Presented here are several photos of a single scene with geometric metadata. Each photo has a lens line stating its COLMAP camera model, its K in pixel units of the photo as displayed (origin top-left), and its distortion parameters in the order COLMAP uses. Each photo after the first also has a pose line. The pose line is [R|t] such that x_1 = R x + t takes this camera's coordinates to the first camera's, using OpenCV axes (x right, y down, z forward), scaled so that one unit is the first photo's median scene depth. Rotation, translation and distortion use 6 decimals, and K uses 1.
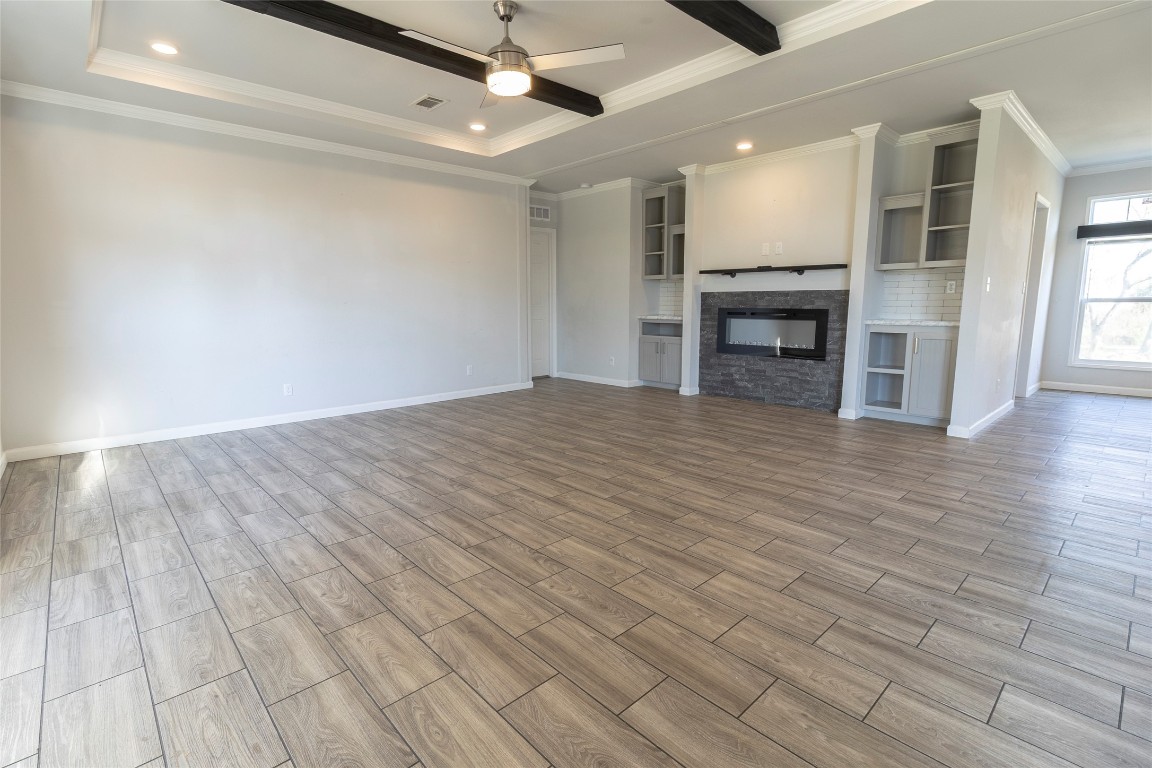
lens RADIAL K [[533.5, 0, 576.2], [0, 533.5, 383.5], [0, 0, 1]] dist [0.004023, -0.000023]
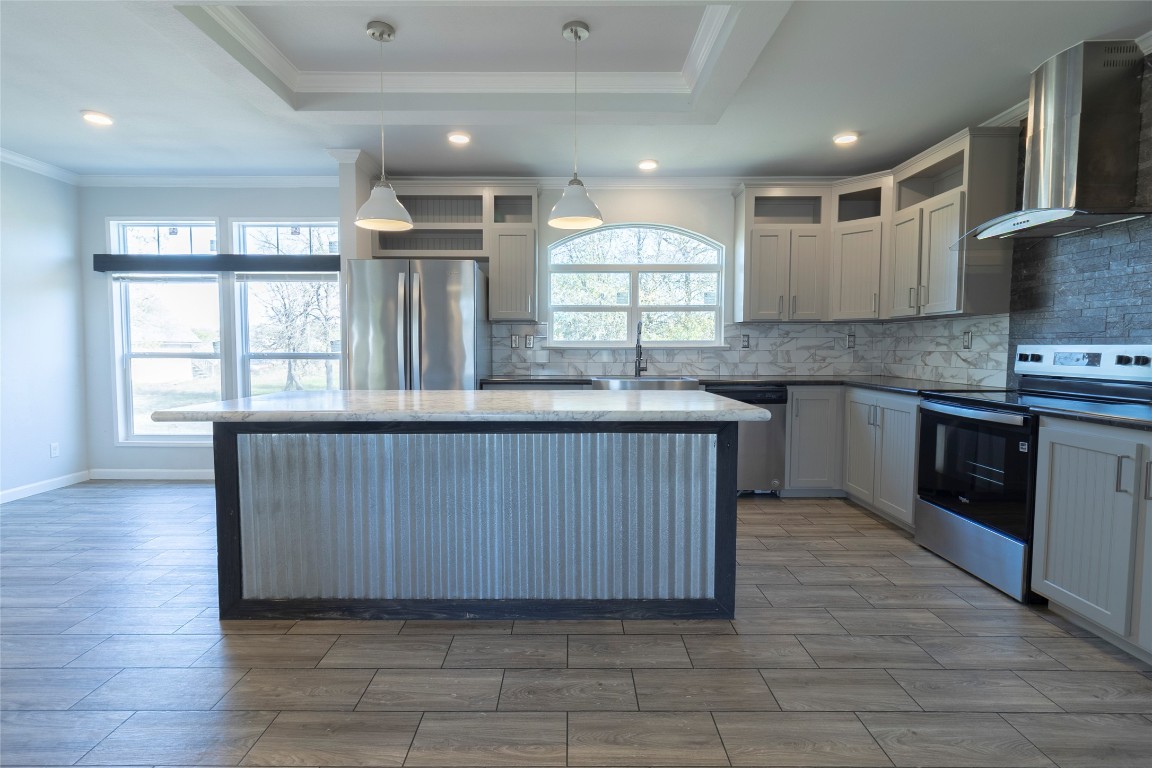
lens RADIAL K [[547.4, 0, 566.9], [0, 547.4, 371.2], [0, 0, 1]] dist [0.008878, -0.002388]
pose [[0.683251, -0.023847, 0.729794, 1.037025], [0.100527, 0.993021, -0.061668, -0.035431], [-0.723230, 0.115498, 0.680880, 0.071109]]
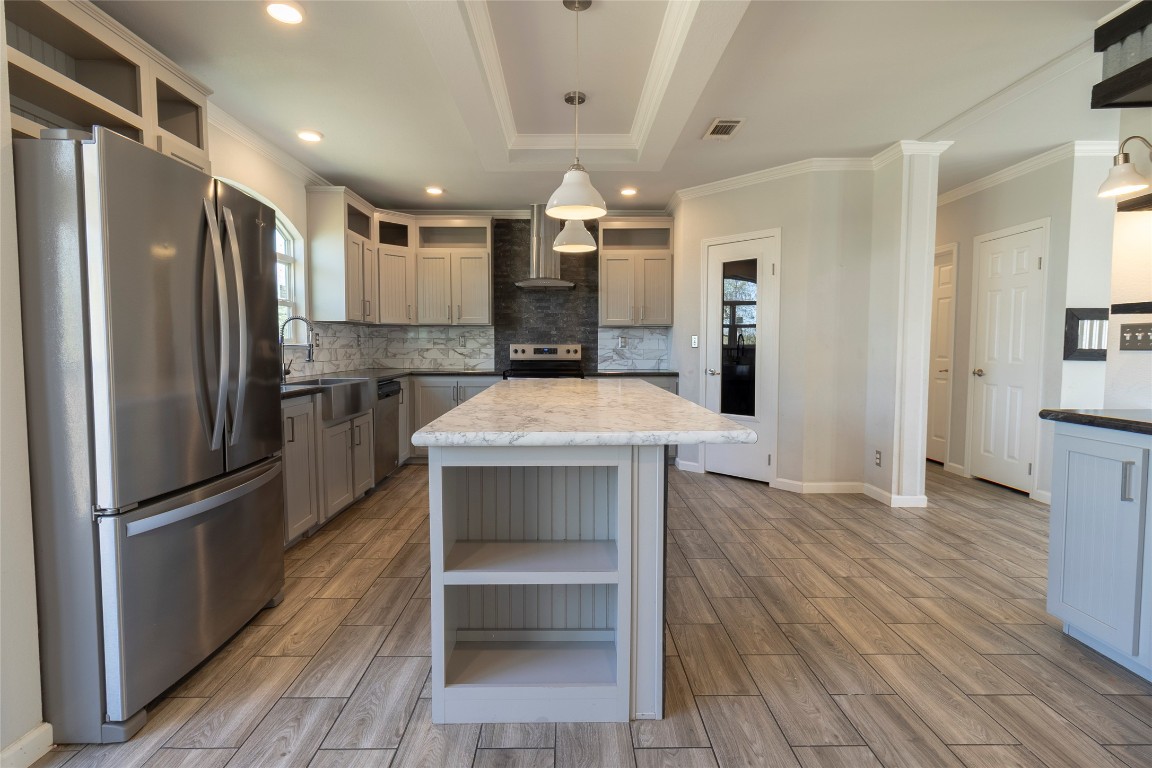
lens RADIAL K [[533.5, 0, 571.0], [0, 533.5, 375.0], [0, 0, 1]] dist [0.004023, -0.000023]
pose [[-0.738000, -0.029963, 0.674135, 0.994742], [0.104374, 0.981922, 0.157906, -0.153729], [-0.666680, 0.186897, -0.721532, 0.865641]]
